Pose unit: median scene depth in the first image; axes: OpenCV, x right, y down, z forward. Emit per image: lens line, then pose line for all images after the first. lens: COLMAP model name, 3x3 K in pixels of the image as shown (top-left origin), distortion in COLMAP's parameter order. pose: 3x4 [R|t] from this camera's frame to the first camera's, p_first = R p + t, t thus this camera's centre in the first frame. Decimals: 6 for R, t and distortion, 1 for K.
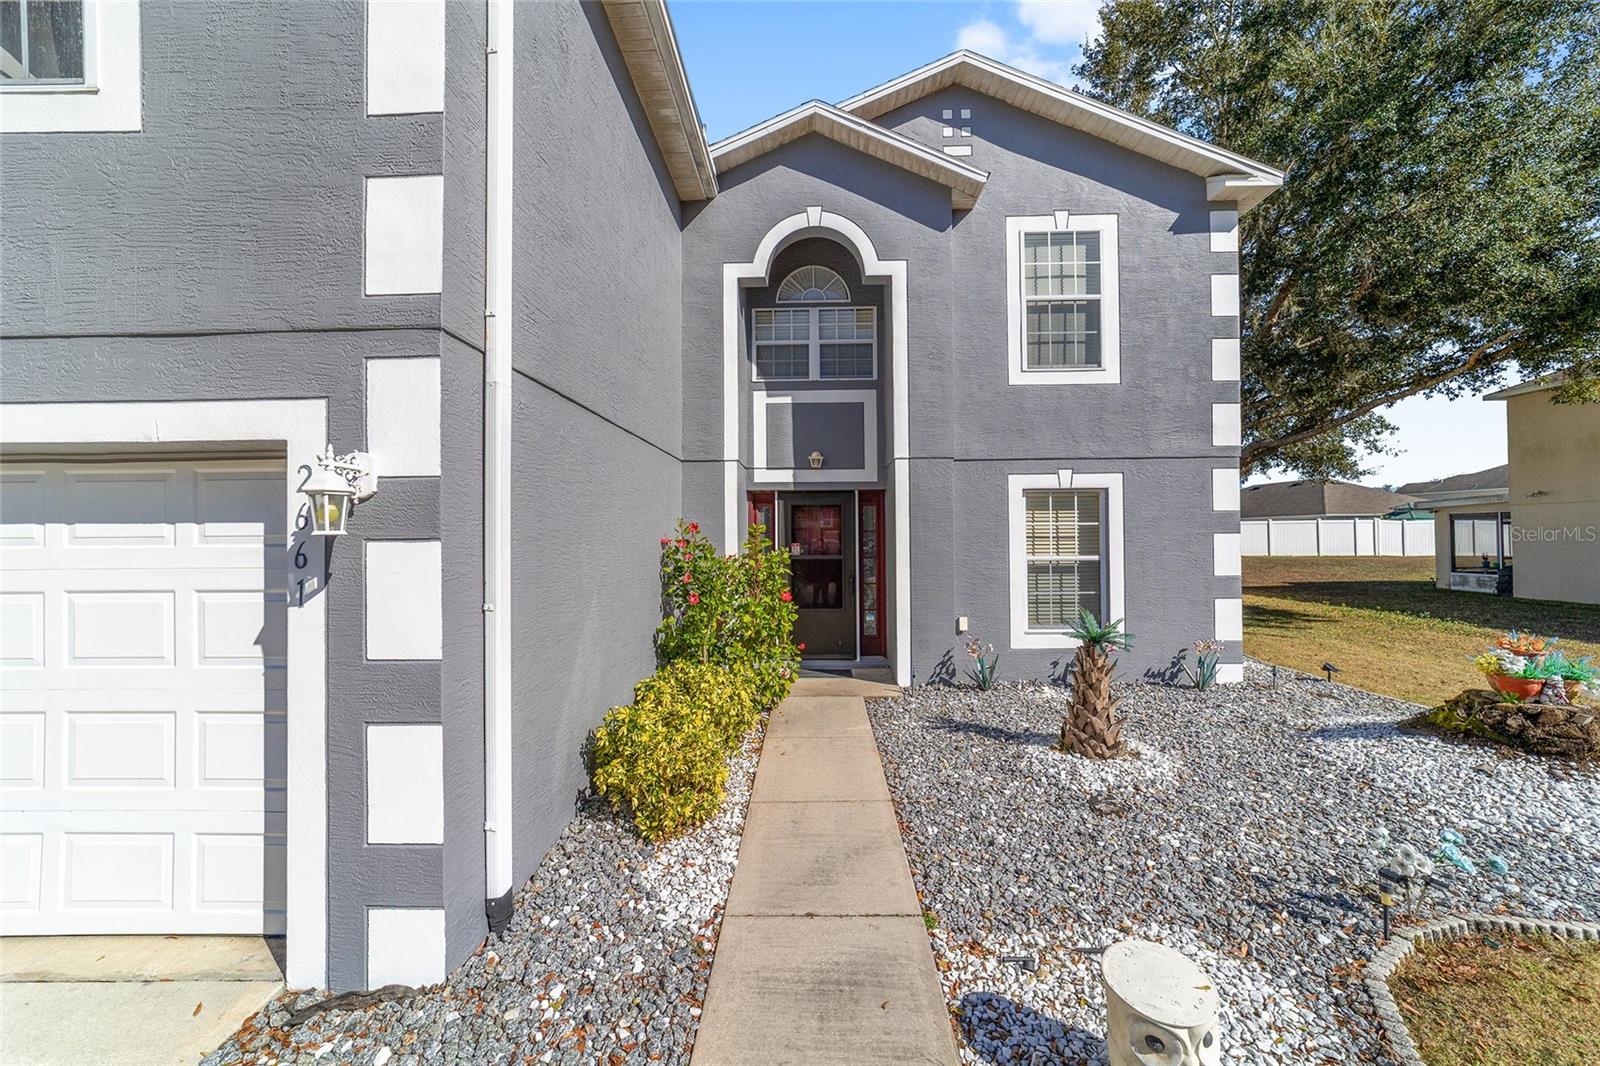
lens RADIAL K [[609.1, 0, 800.0], [0, 609.1, 533.0], [0, 0, 1]] dist [-0.018715, 0.009138]
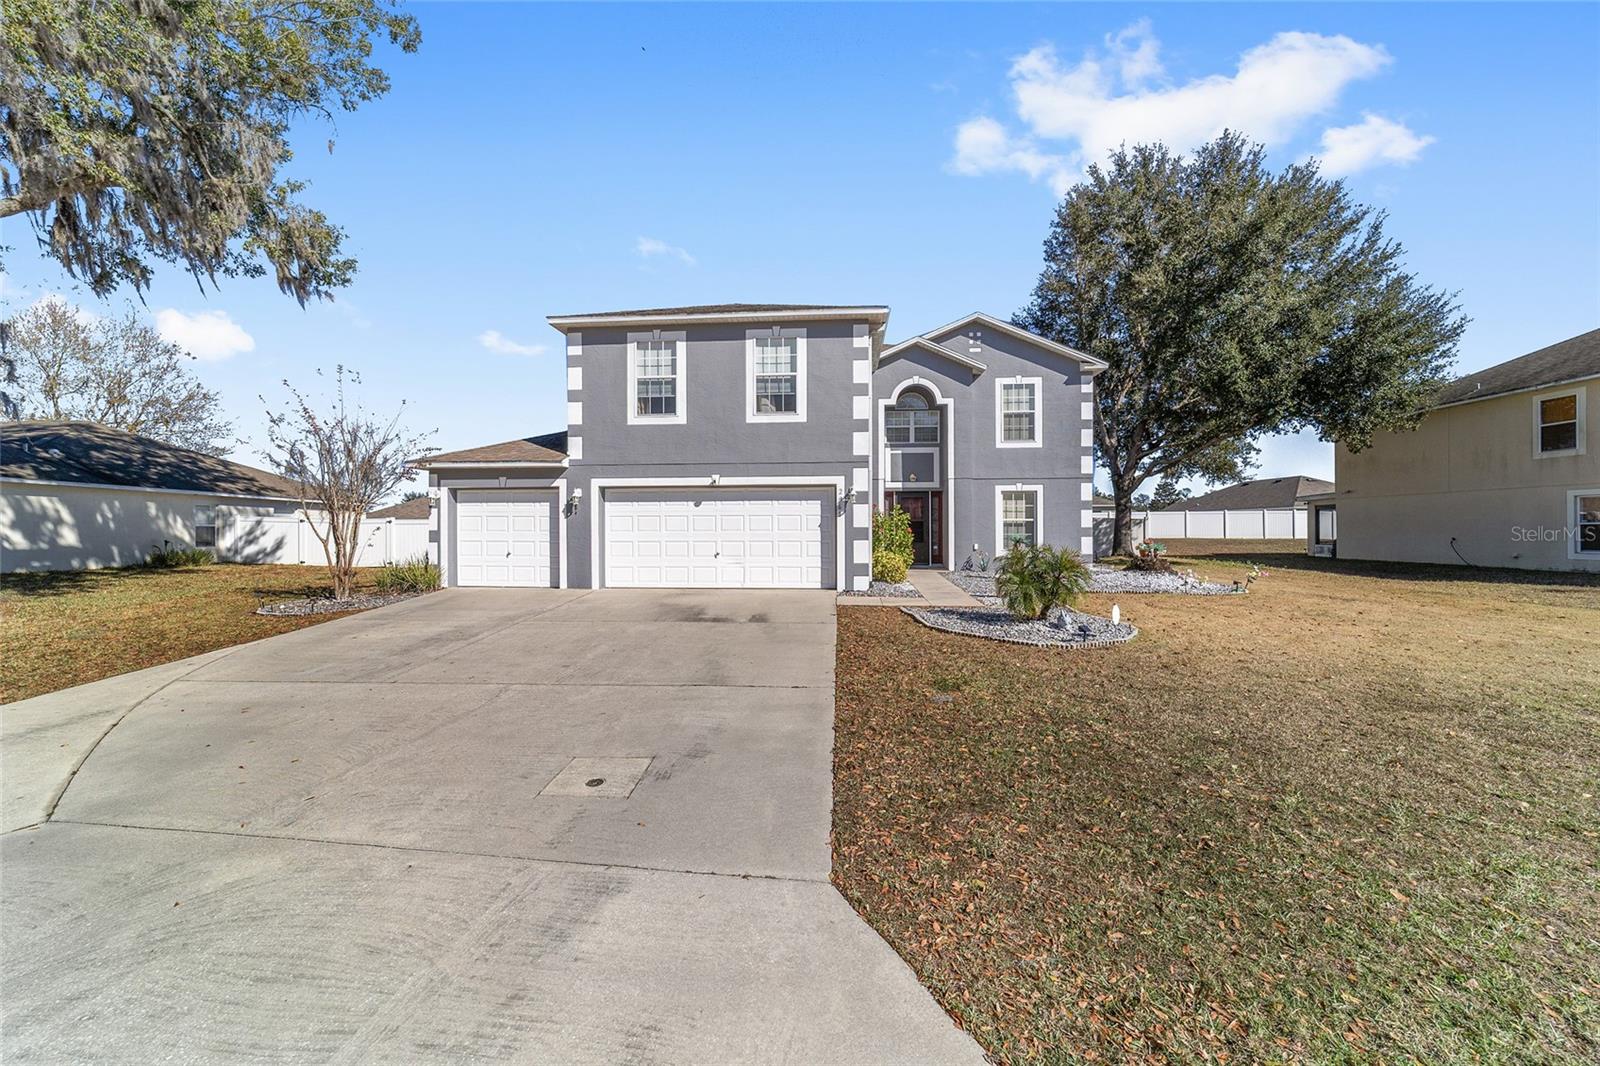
lens RADIAL K [[609.1, 0, 800.0], [0, 609.1, 533.0], [0, 0, 1]] dist [-0.018715, 0.009138]
pose [[0.999248, 0.005138, -0.038424, -0.341414], [-0.004697, 0.999922, 0.011566, 0.070371], [0.038481, -0.011377, 0.999195, -1.454657]]
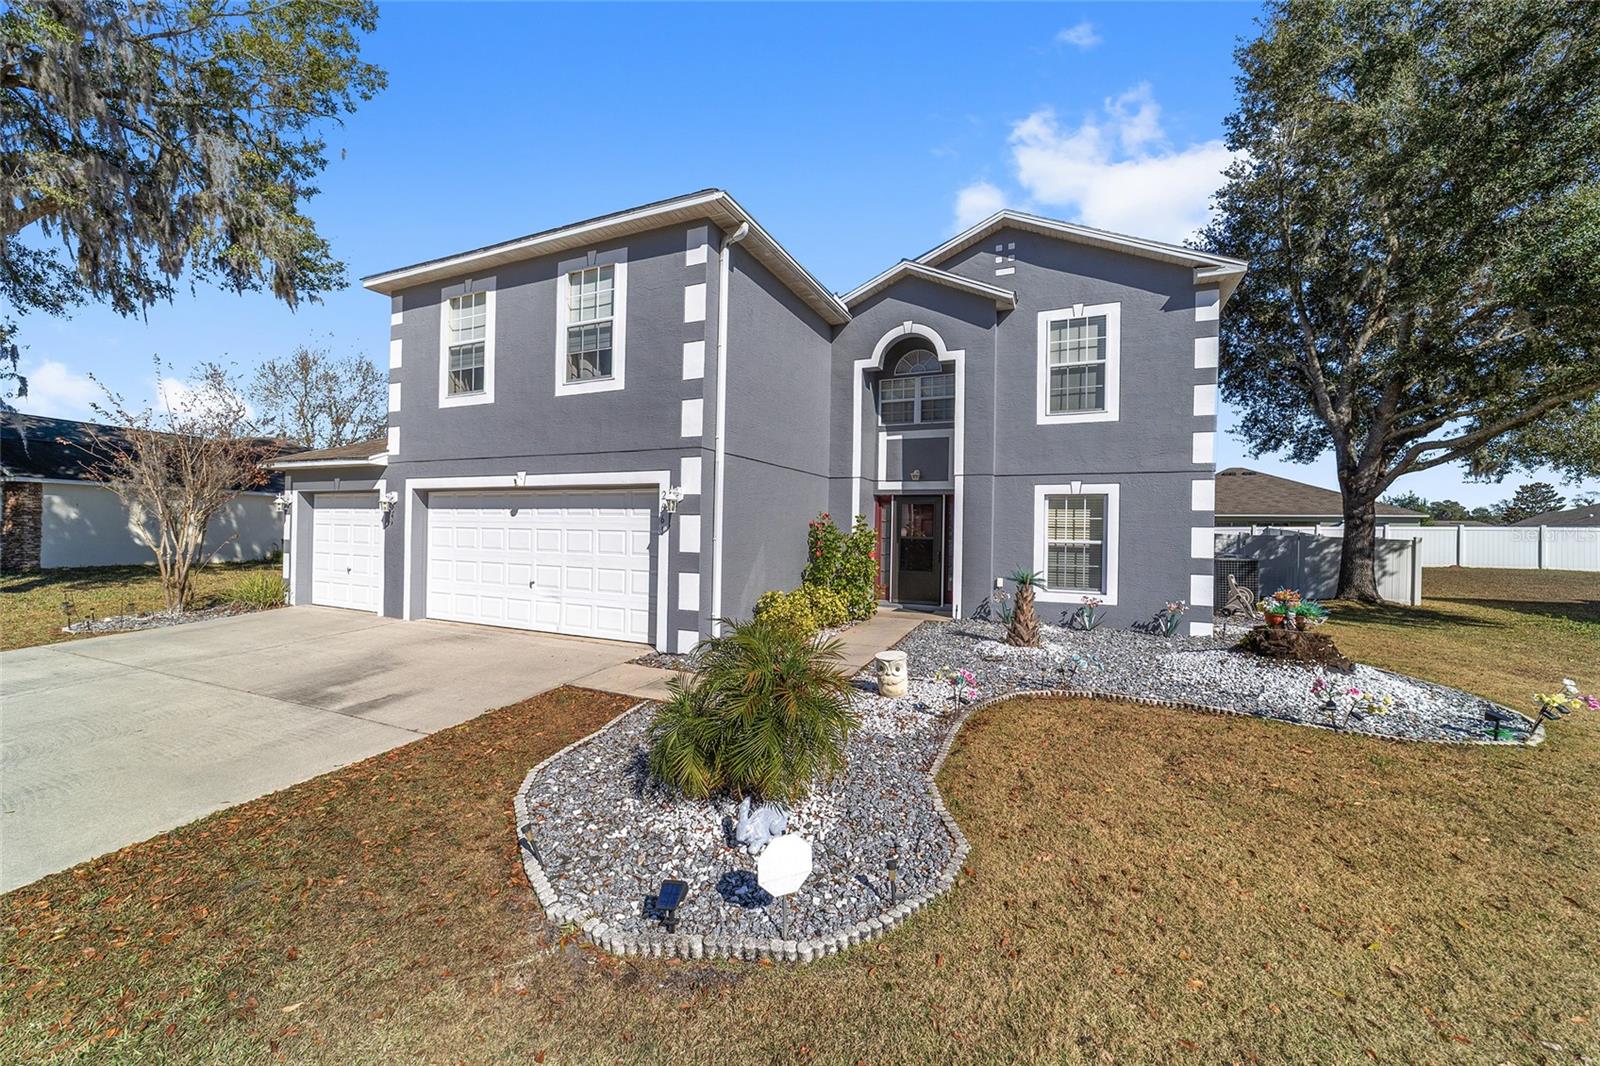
lens RADIAL K [[609.1, 0, 800.0], [0, 609.1, 533.0], [0, 0, 1]] dist [-0.018715, 0.009138]
pose [[0.924149, 0.024927, -0.381219, 0.383712], [-0.023608, 0.999688, 0.008136, 0.023903], [0.381303, 0.001481, 0.924449, -0.606131]]
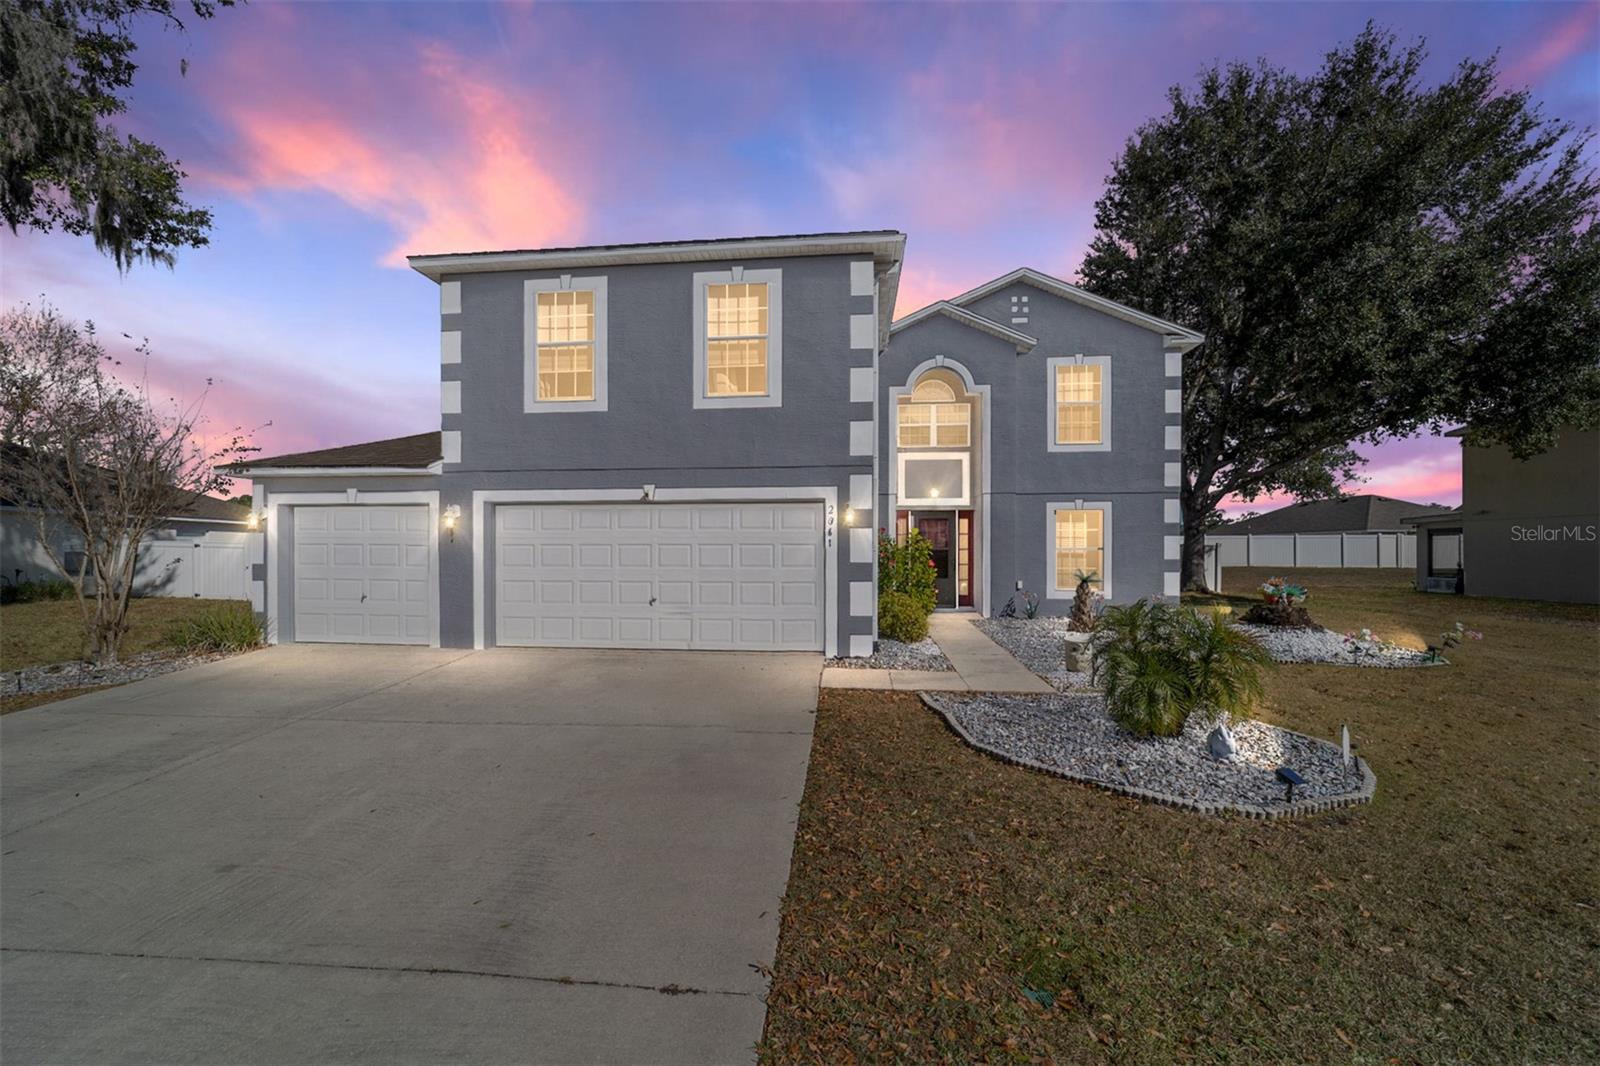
lens RADIAL K [[631.6, 0, 790.0], [0, 631.6, 557.6], [0, 0, 1]] dist [-0.017419, 0.007533]
pose [[0.997633, 0.008146, -0.068274, -0.286275], [-0.007150, 0.999865, 0.014813, 0.045837], [0.068385, -0.014290, 0.997557, -0.914094]]
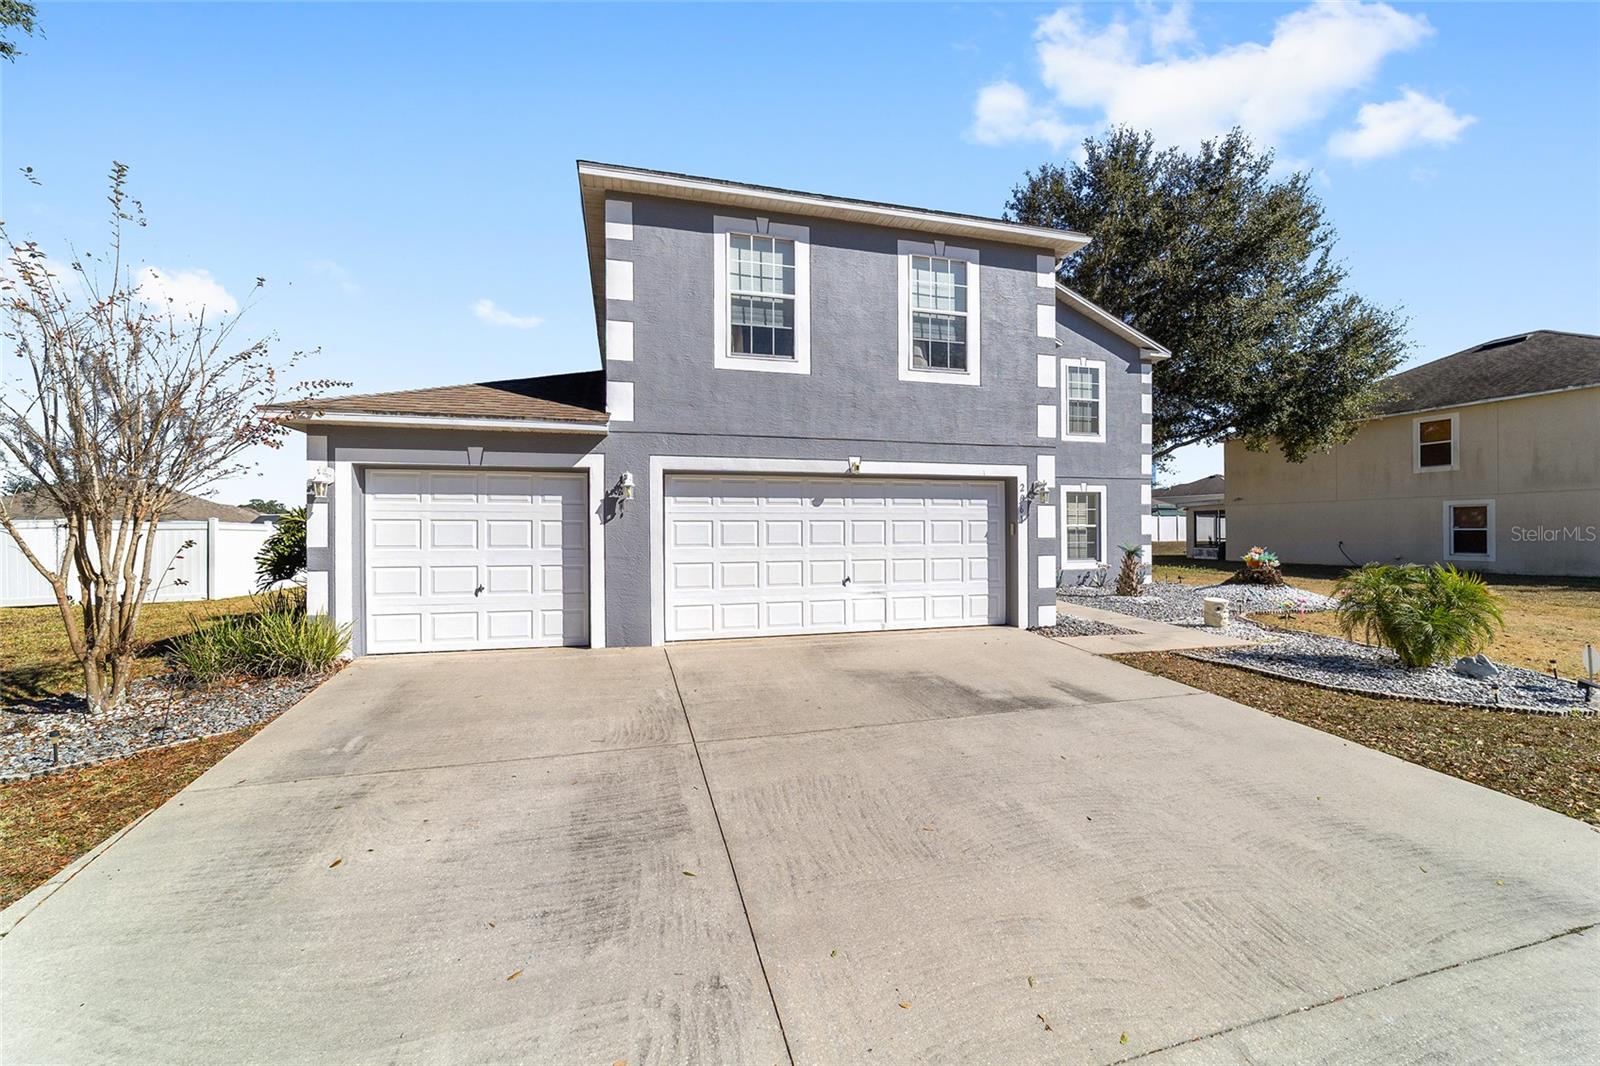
lens RADIAL K [[634.7, 0, 800.0], [0, 634.7, 533.0], [0, 0, 1]] dist [-0.004595, 0.000112]
pose [[0.954361, 0.002608, 0.298645, -1.134286], [-0.004601, 0.999972, 0.005973, 0.057500], [-0.298621, -0.007074, 0.954346, -0.777788]]
